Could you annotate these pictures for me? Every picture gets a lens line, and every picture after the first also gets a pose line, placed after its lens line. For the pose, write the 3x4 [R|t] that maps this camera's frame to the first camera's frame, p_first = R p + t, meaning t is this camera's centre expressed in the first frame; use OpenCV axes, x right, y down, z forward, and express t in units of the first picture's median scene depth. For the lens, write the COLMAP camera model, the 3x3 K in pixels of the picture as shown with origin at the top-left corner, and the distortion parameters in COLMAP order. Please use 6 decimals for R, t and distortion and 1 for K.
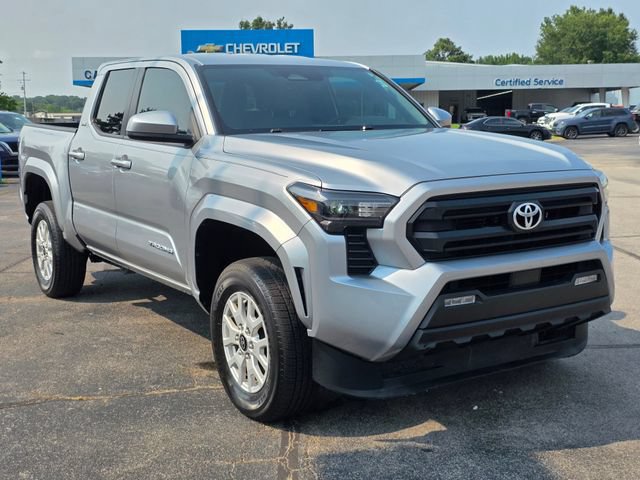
lens RADIAL K [[838.4, 0, 333.8], [0, 838.4, 242.0], [0, 0, 1]] dist [0.180400, -0.408204]
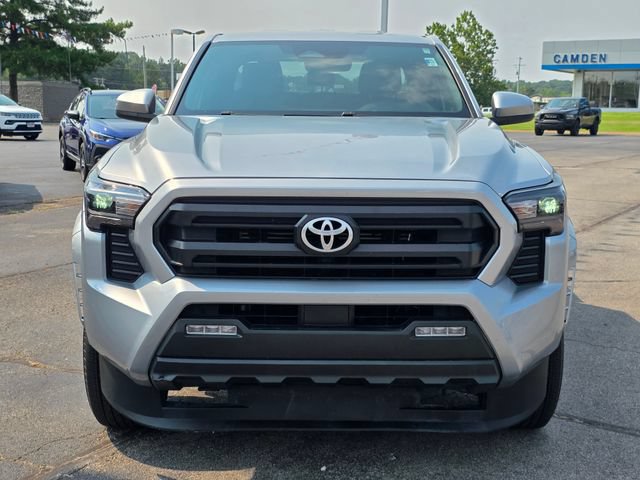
lens RADIAL K [[832.2, 0, 325.8], [0, 832.2, 243.5], [0, 0, 1]] dist [0.168570, -0.389197]
pose [[0.842730, 0.113149, -0.526311, 0.566764], [-0.102258, 0.993508, 0.049854, -0.054620], [0.528536, 0.011806, 0.848829, 0.330025]]
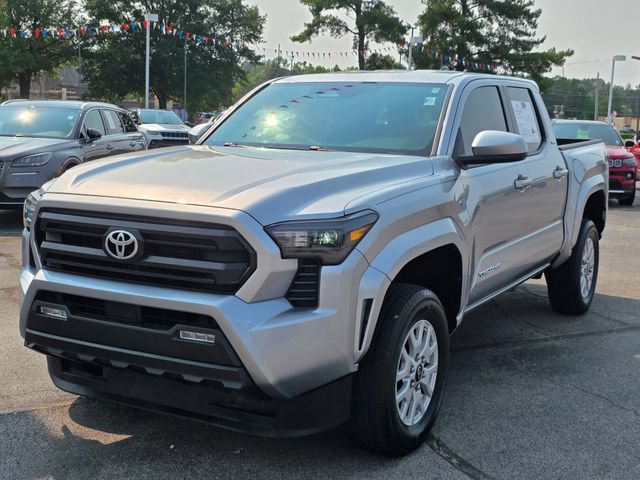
lens RADIAL K [[838.4, 0, 333.8], [0, 838.4, 242.0], [0, 0, 1]] dist [0.180400, -0.408204]
pose [[0.478642, 0.151739, -0.864799, 1.042277], [-0.162991, 0.983189, 0.082301, -0.134924], [0.862749, 0.101562, 0.495328, 0.672294]]
